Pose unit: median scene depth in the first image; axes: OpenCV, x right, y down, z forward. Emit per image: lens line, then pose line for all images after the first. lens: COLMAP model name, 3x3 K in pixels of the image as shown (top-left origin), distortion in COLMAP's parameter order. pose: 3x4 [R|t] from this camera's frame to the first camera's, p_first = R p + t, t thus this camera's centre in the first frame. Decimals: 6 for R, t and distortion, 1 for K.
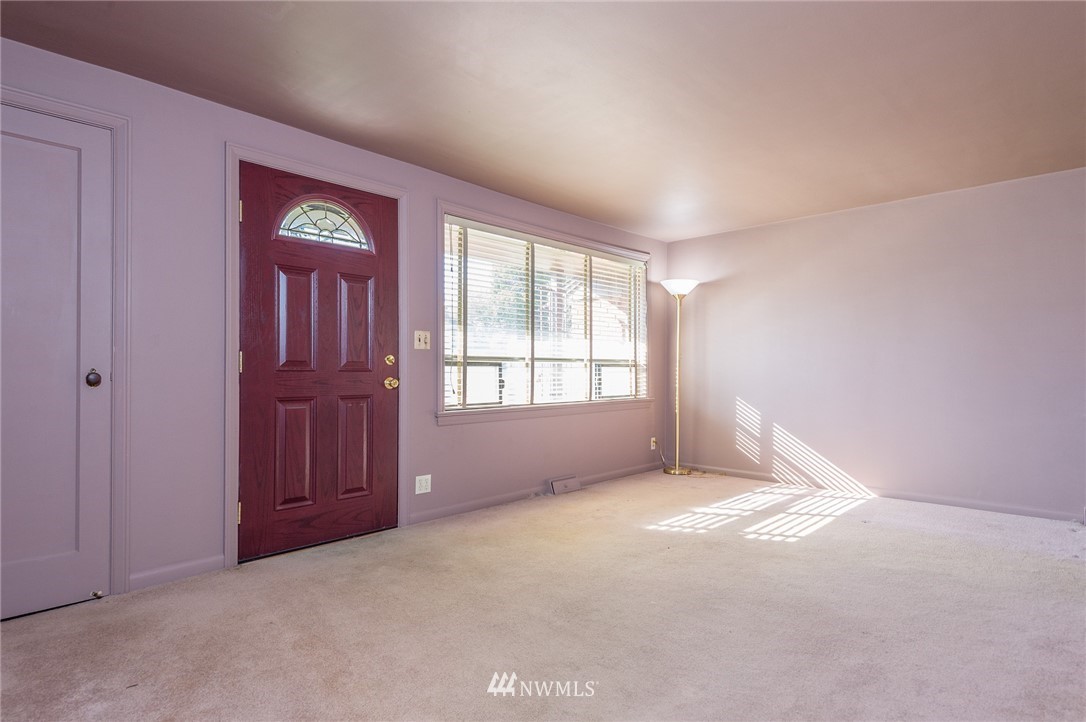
lens RADIAL K [[576.2, 0, 541.7], [0, 576.2, 363.8], [0, 0, 1]] dist [0.019338, -0.002713]
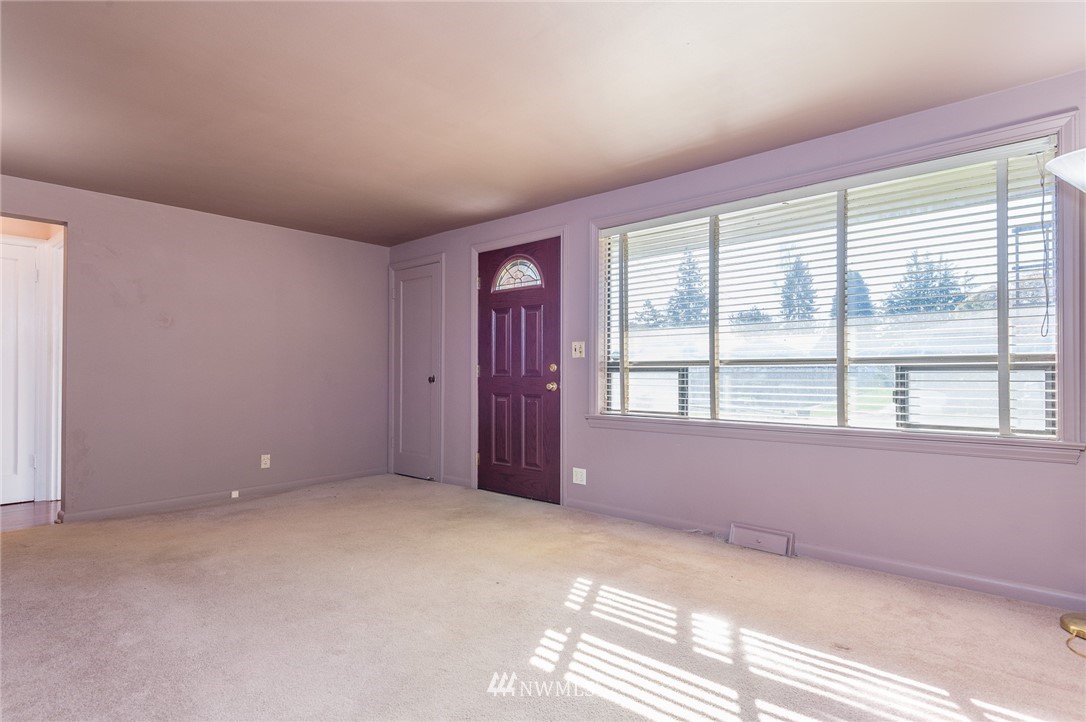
lens RADIAL K [[576.2, 0, 542.7], [0, 576.2, 365.1], [0, 0, 1]] dist [0.019338, -0.002713]
pose [[0.029767, -0.018702, -0.999382, 0.956468], [0.007911, 0.999798, -0.018474, 0.010358], [0.999526, -0.007356, 0.029909, 0.919270]]
